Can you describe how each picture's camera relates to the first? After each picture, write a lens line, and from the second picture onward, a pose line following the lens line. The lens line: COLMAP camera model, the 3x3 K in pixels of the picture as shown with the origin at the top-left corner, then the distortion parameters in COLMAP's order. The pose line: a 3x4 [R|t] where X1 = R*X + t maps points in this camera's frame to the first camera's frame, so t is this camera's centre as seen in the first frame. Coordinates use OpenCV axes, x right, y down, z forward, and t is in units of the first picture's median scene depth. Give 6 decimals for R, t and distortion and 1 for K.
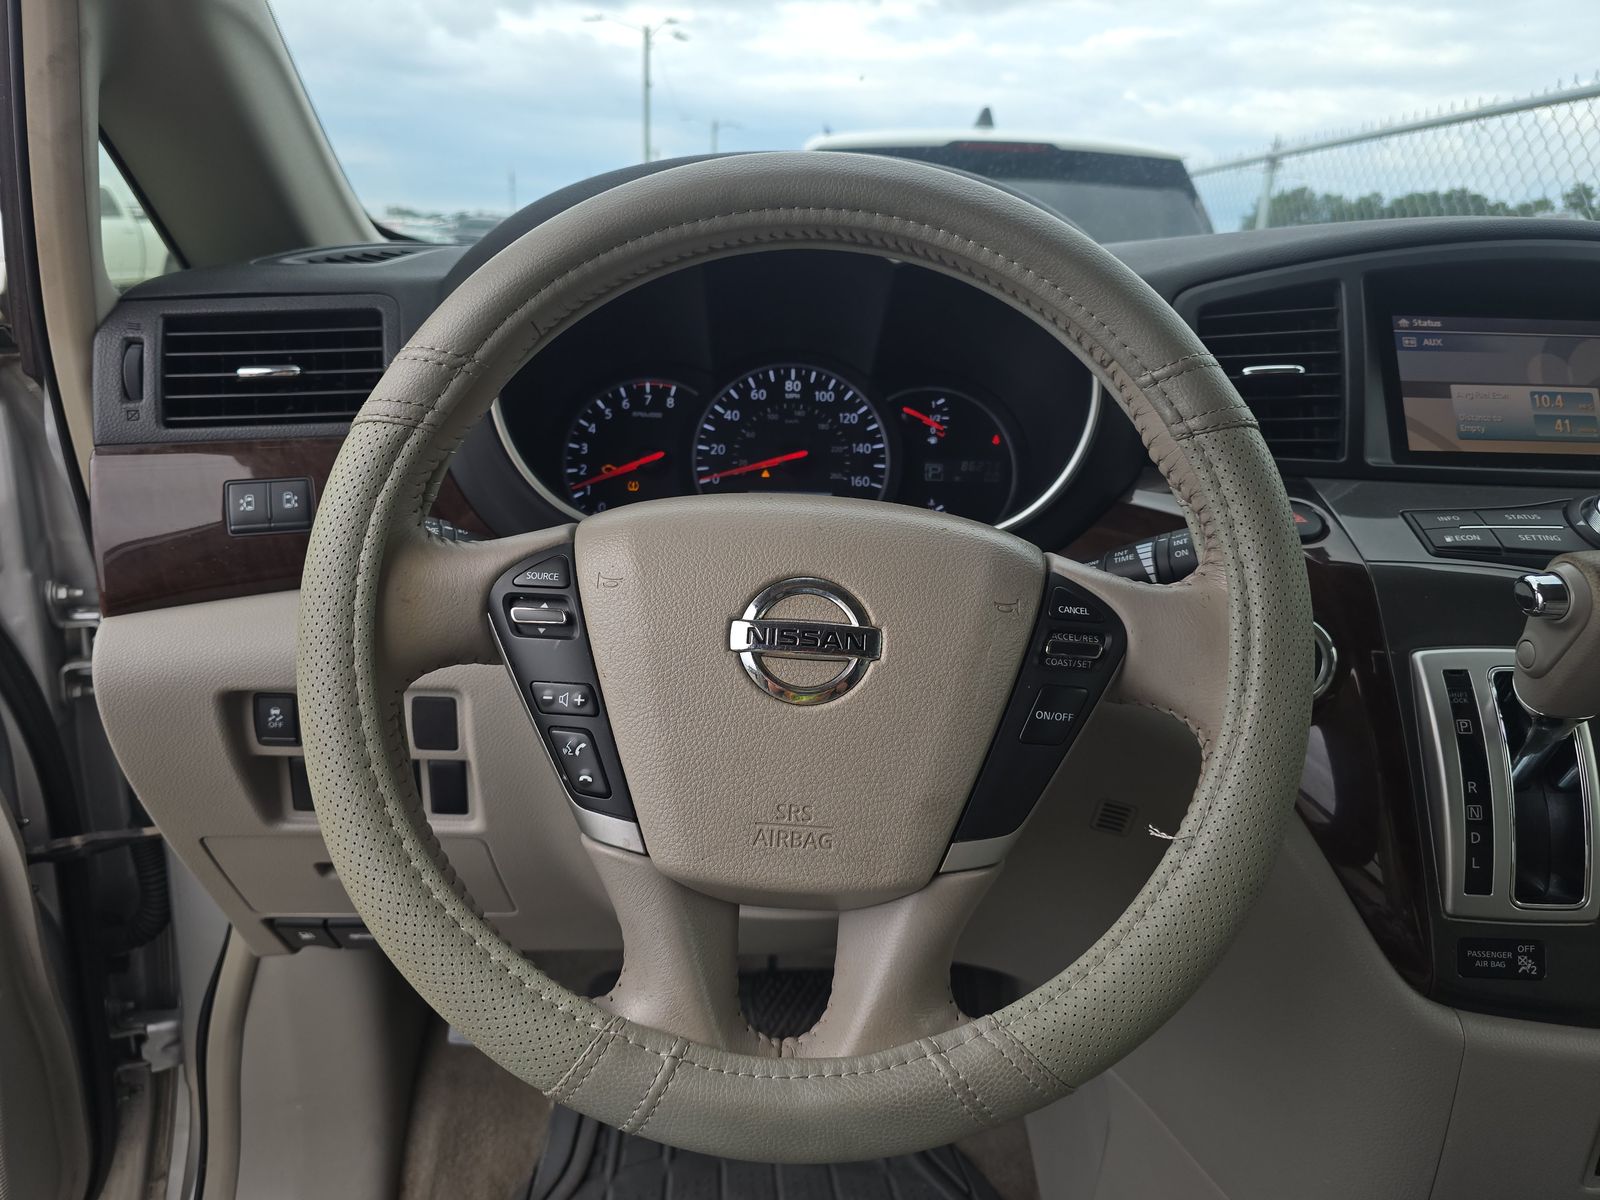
lens RADIAL K [[1126.6, 0, 800.0], [0, 1126.6, 600.0], [0, 0, 1]] dist [0.103795, 0.000453]
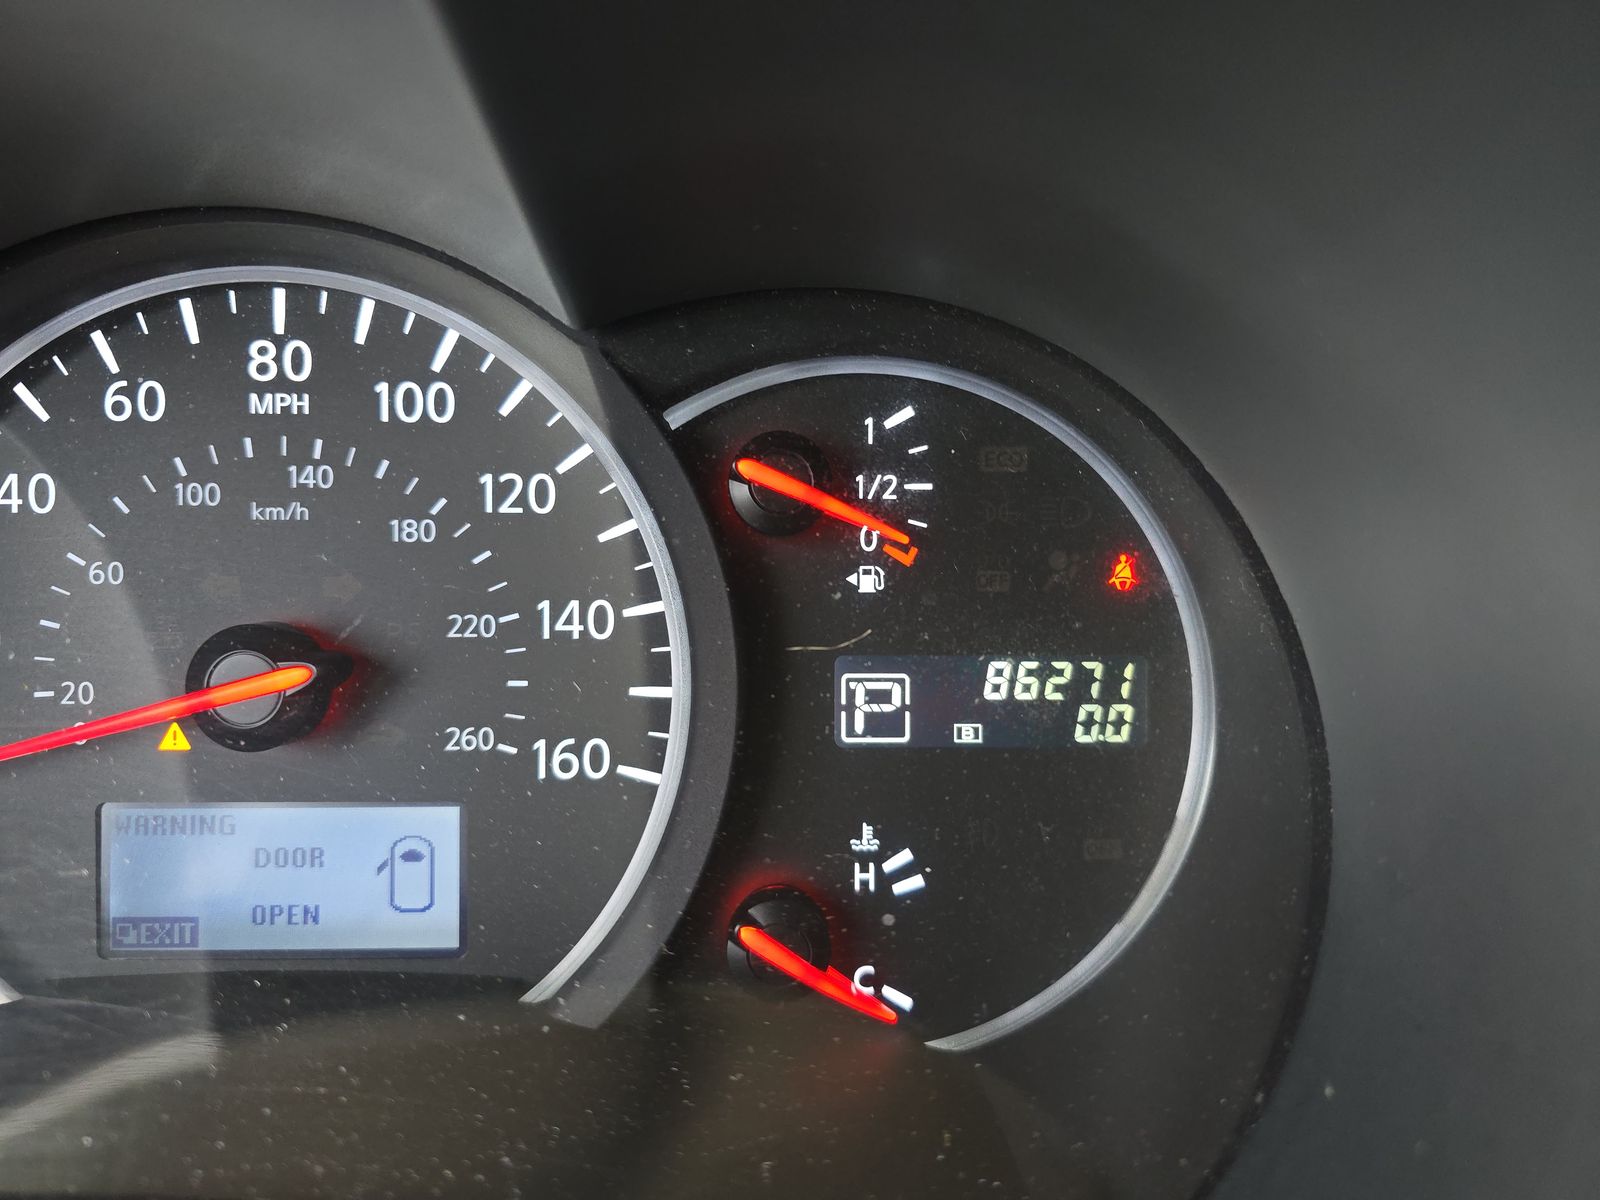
lens RADIAL K [[1146.4, 0, 800.0], [0, 1146.4, 600.0], [0, 0, 1]] dist [-0.002235, -0.002012]
pose [[0.999752, -0.016755, 0.014654, 0.099661], [0.015242, 0.995085, 0.097840, -0.162309], [-0.016221, -0.097593, 0.995094, 0.757989]]
